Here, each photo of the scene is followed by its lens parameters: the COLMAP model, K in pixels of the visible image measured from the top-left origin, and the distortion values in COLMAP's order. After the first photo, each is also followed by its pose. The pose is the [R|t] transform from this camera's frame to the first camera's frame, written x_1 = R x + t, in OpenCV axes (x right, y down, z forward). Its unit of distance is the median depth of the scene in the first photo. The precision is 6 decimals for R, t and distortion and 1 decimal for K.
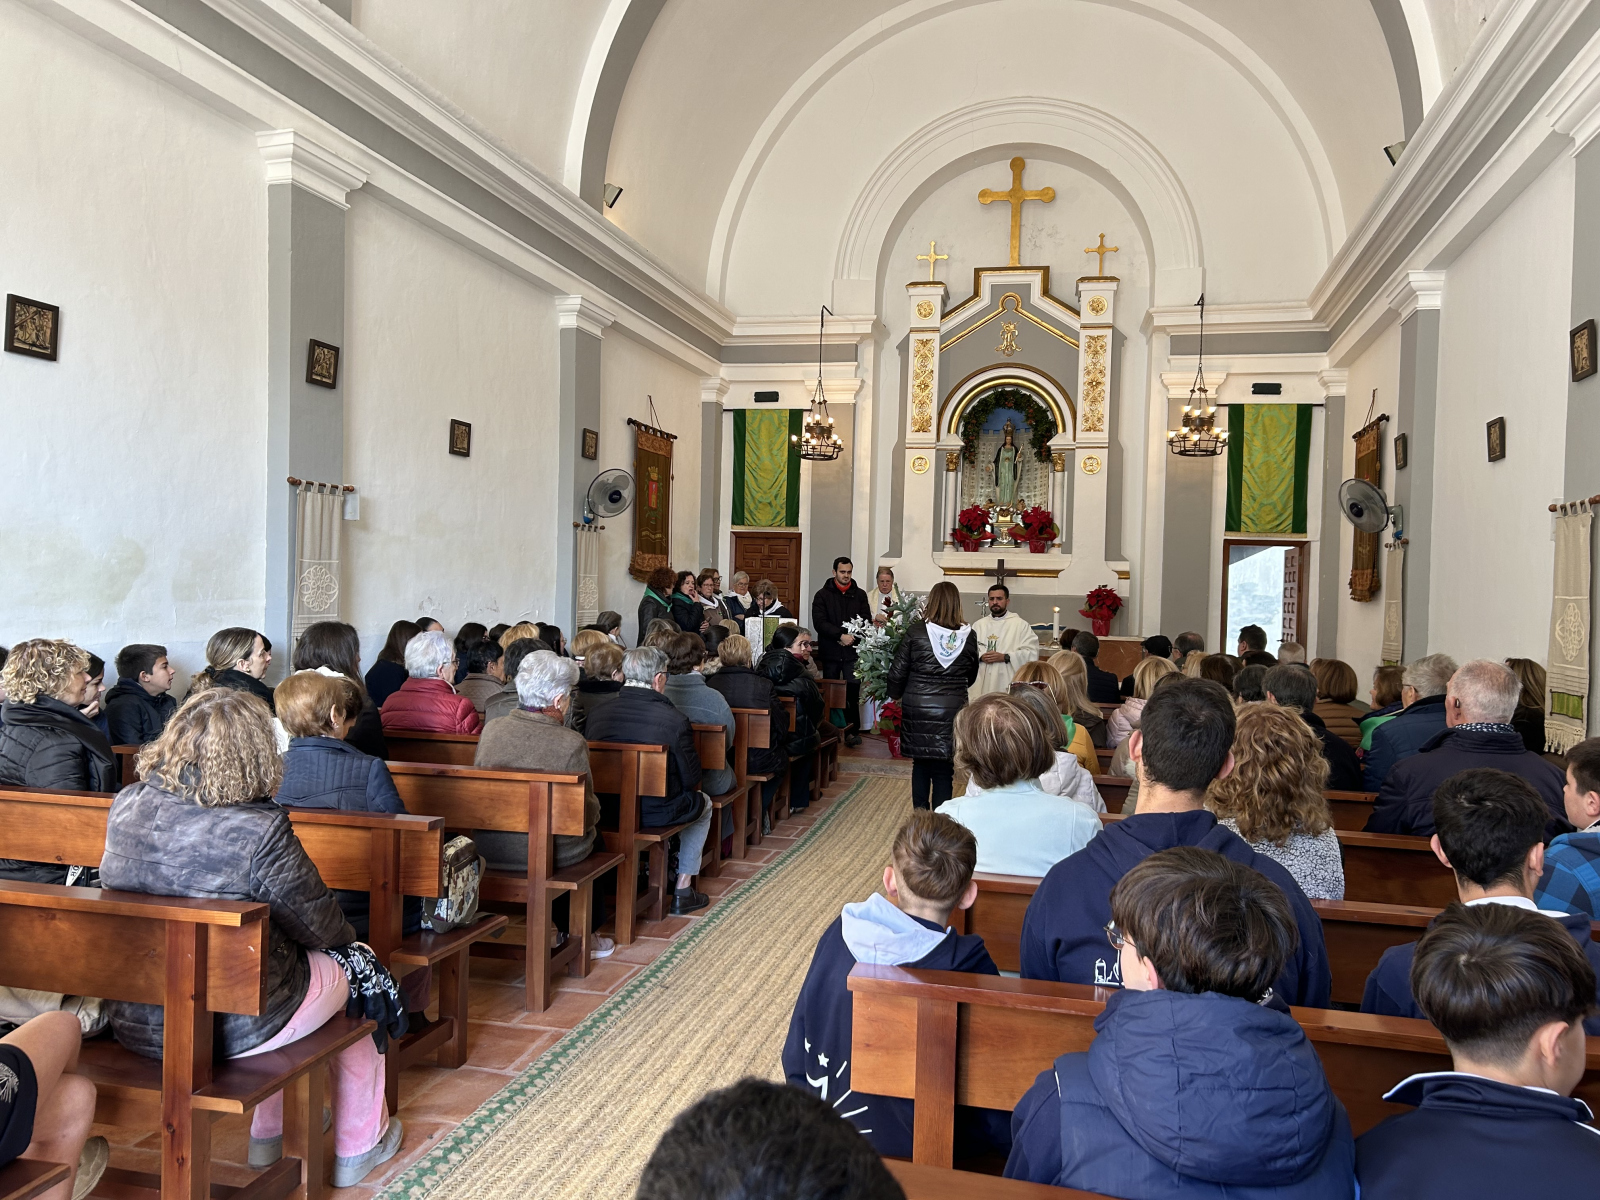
lens RADIAL K [[1235.3, 0, 793.0], [0, 1235.3, 615.0], [0, 0, 1]] dist [0.074856, -0.088779]
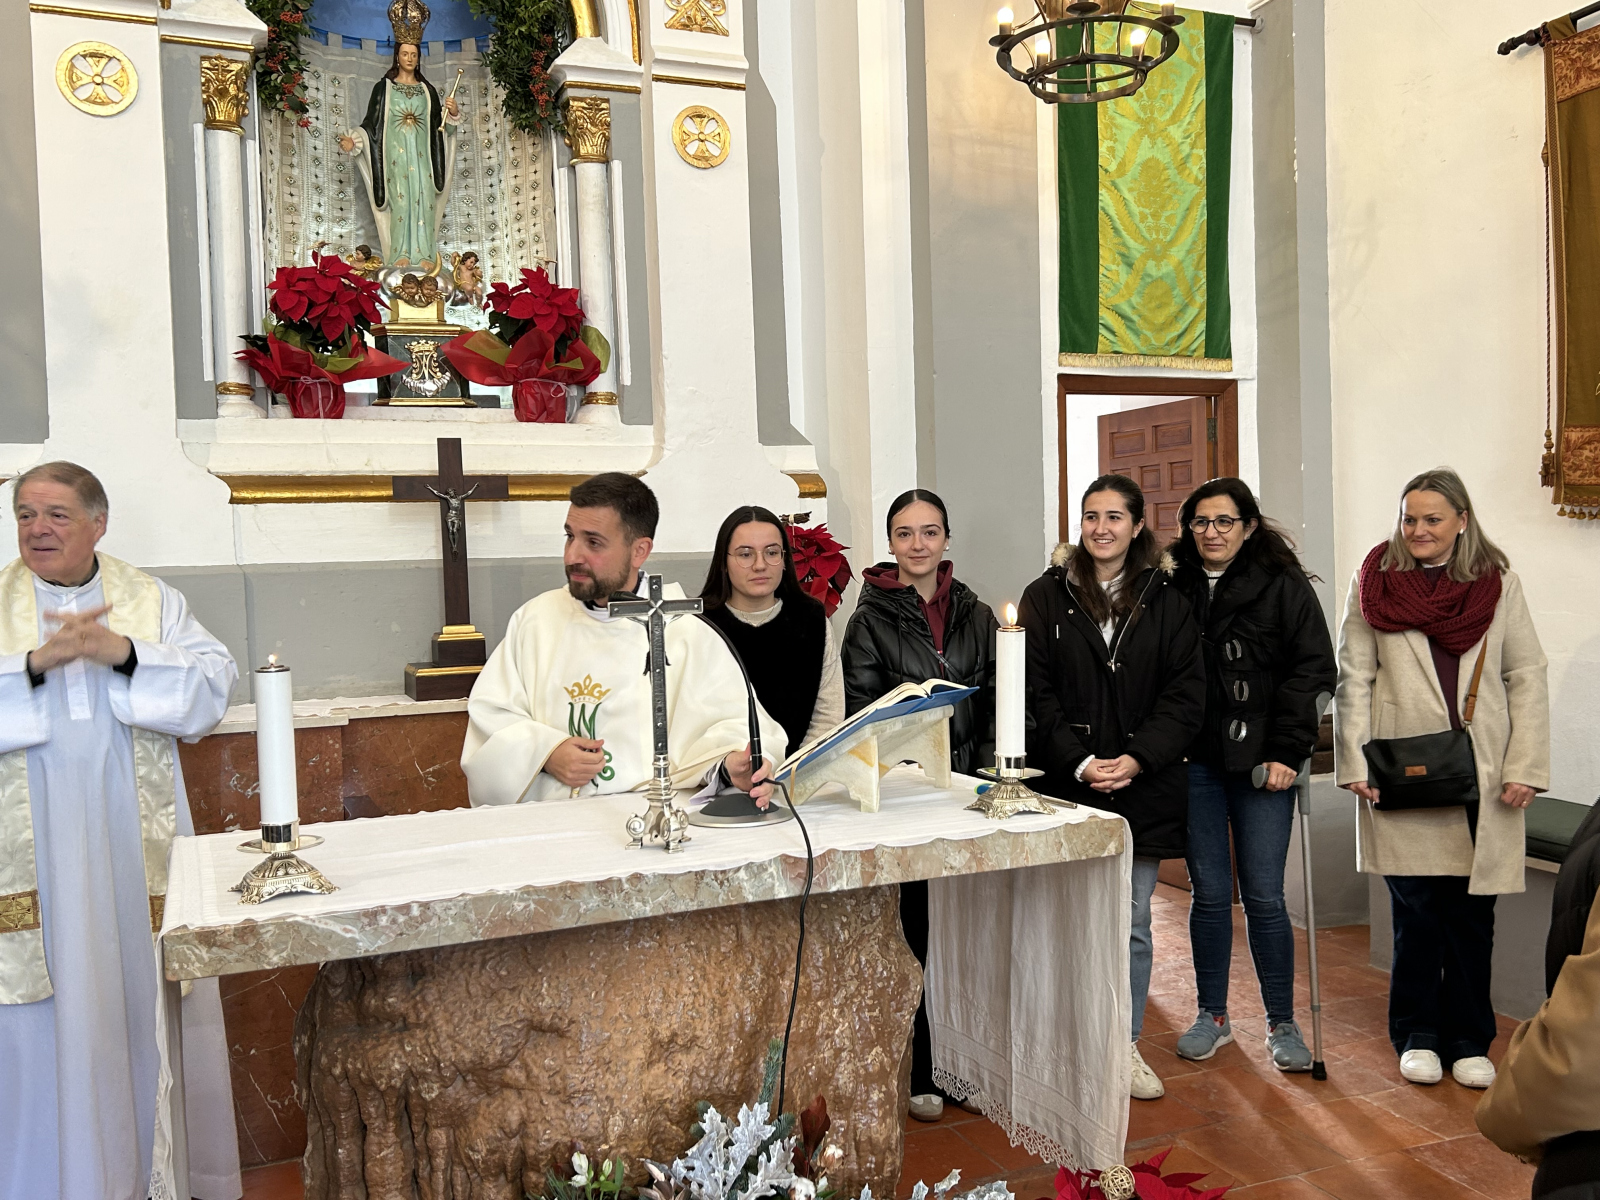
lens RADIAL K [[1452.6, 0, 807.4], [0, 1452.6, 588.9], [0, 0, 1]] dist [0.039195, -0.034075]
pose [[0.823641, -0.064100, 0.563477, 0.048124], [0.063893, 0.997754, 0.020108, -0.012830], [-0.563500, 0.019441, 0.825887, 0.707128]]
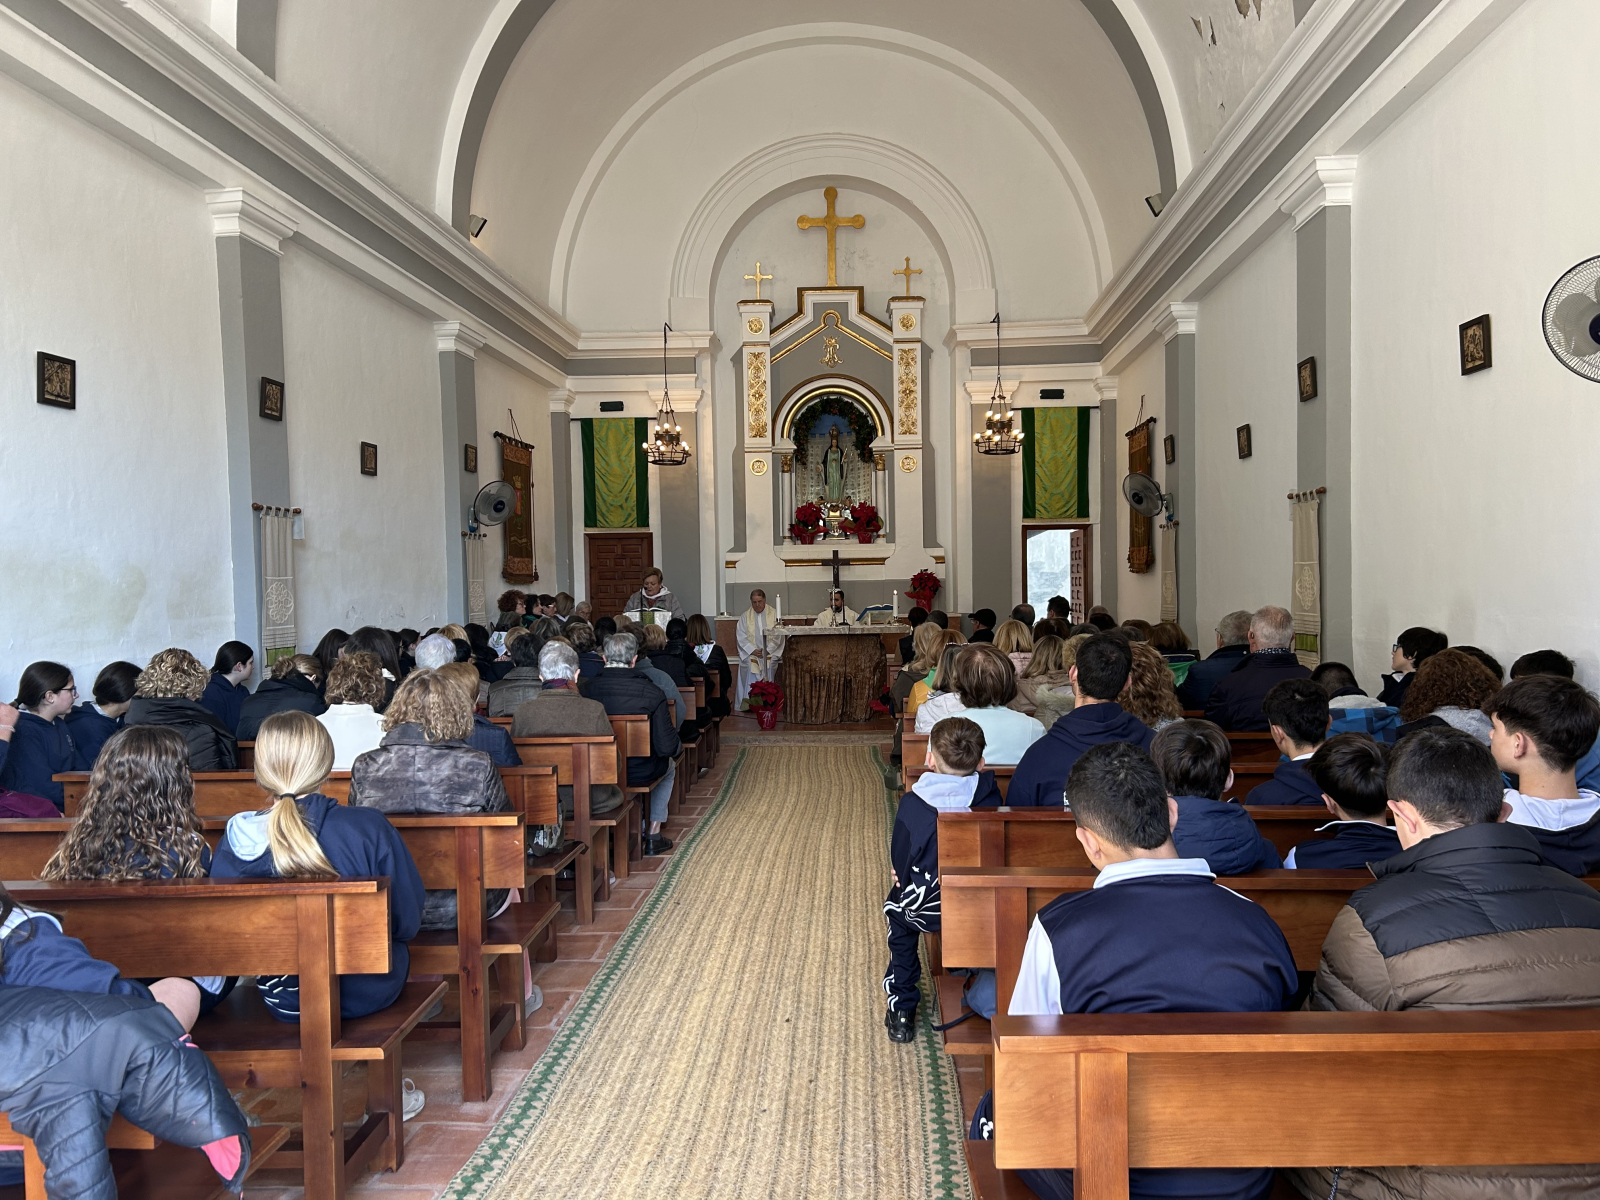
lens RADIAL K [[1235.3, 0, 802.8], [0, 1235.3, 635.8], [0, 0, 1]] dist [0.074856, -0.088779]
pose [[0.981653, -0.052690, 0.183253, -0.072282], [0.048456, 0.998446, 0.027512, 0.000206], [-0.184418, -0.018127, 0.982681, -0.098114]]
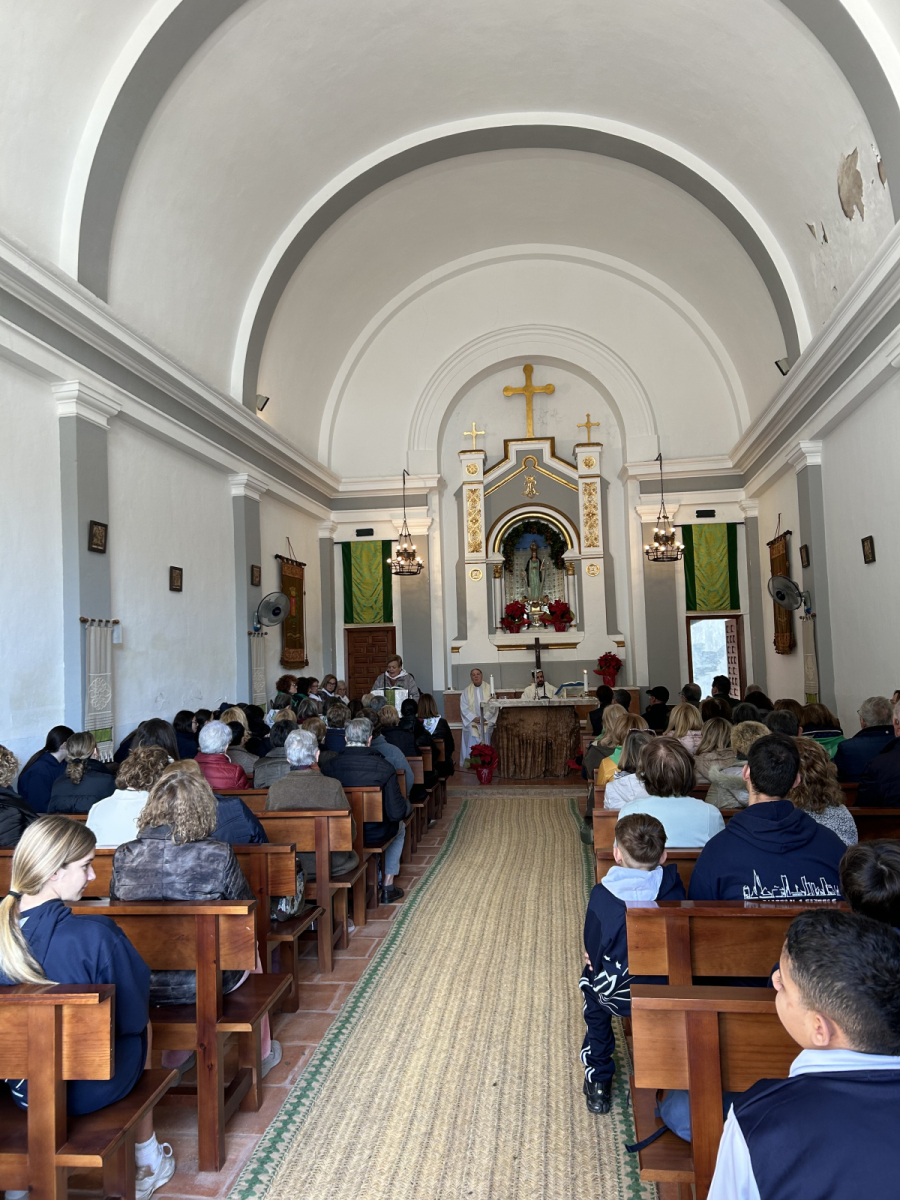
lens RADIAL K [[926.5, 0, 441.5], [0, 926.5, 603.7], [0, 0, 1]] dist [0.074856, -0.088779]
pose [[0.992582, -0.053388, 0.109229, -0.058981], [0.061874, 0.995199, -0.075830, -0.010197], [-0.104657, 0.082026, 0.991120, -0.057535]]
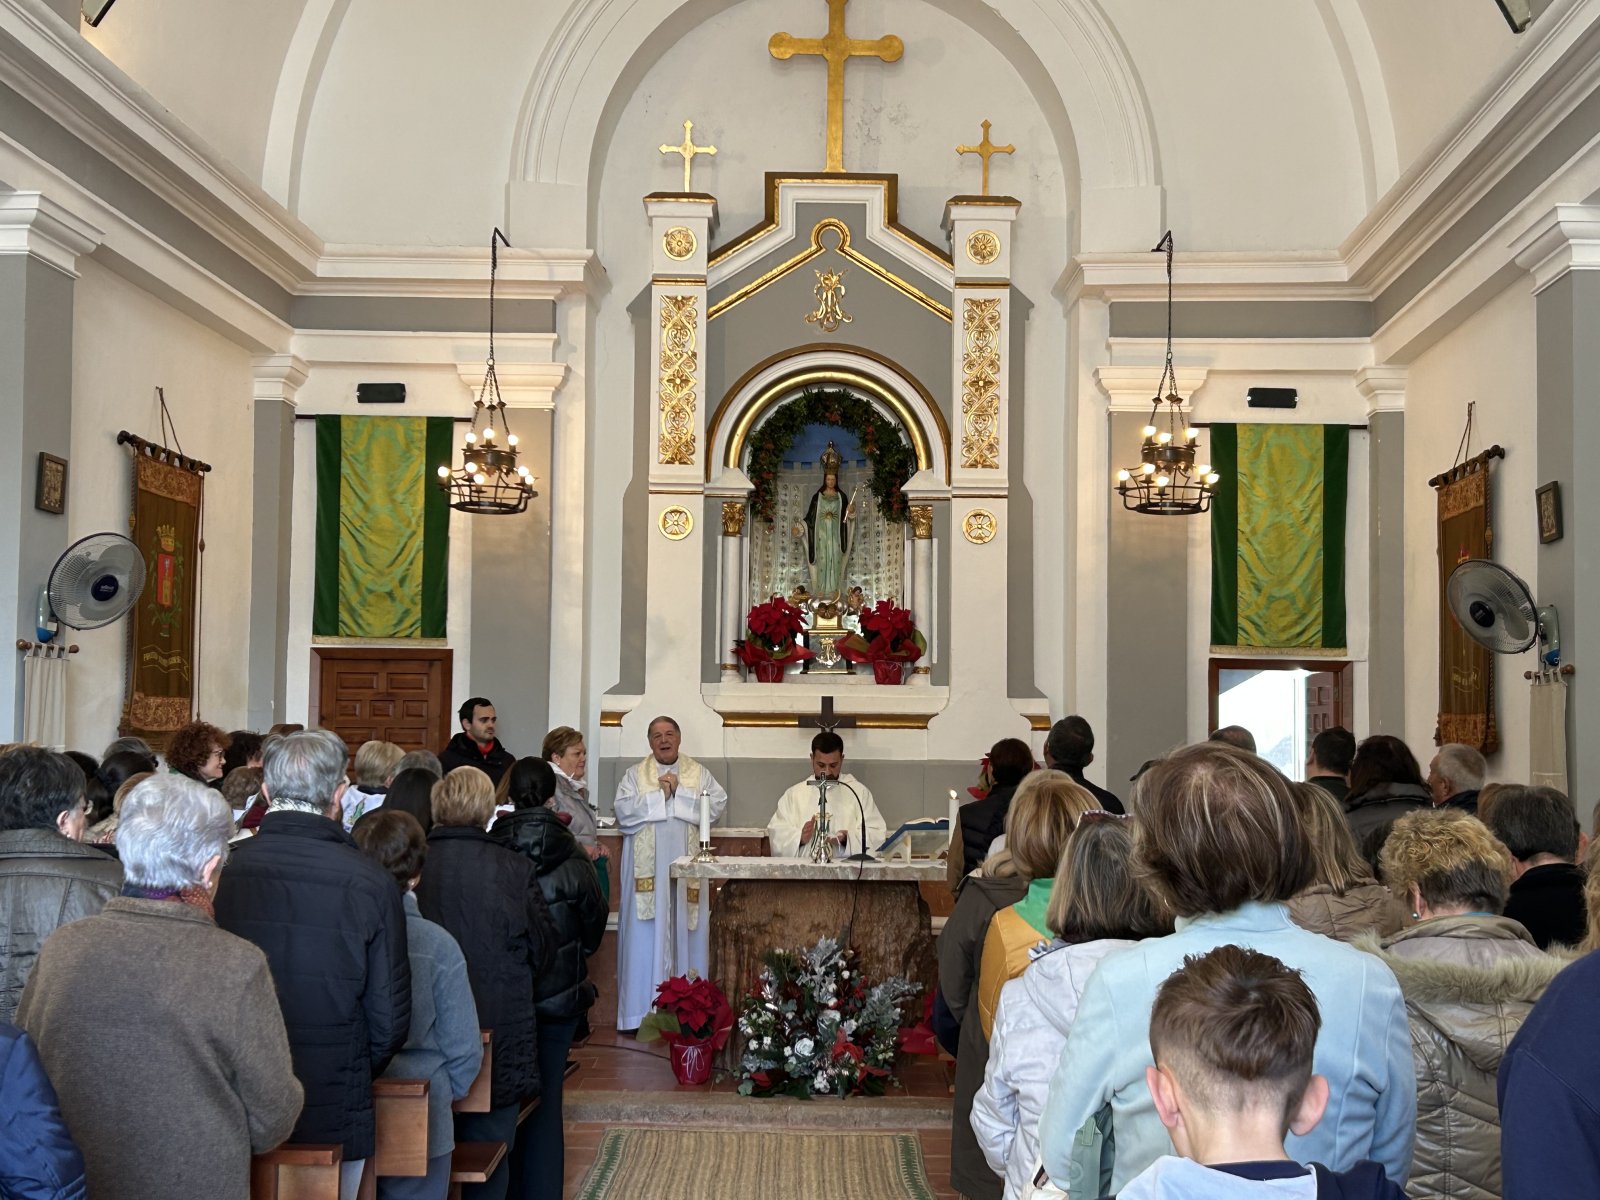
lens RADIAL K [[2212.0, 0, 806.0], [0, 2212.0, 609.9], [0, 0, 1]] dist [0.139781, 0.000000]
pose [[0.978374, -0.003264, 0.206820, -0.044681], [0.018768, 0.997152, -0.073047, -0.012501], [-0.205993, 0.075349, 0.975648, 0.047224]]
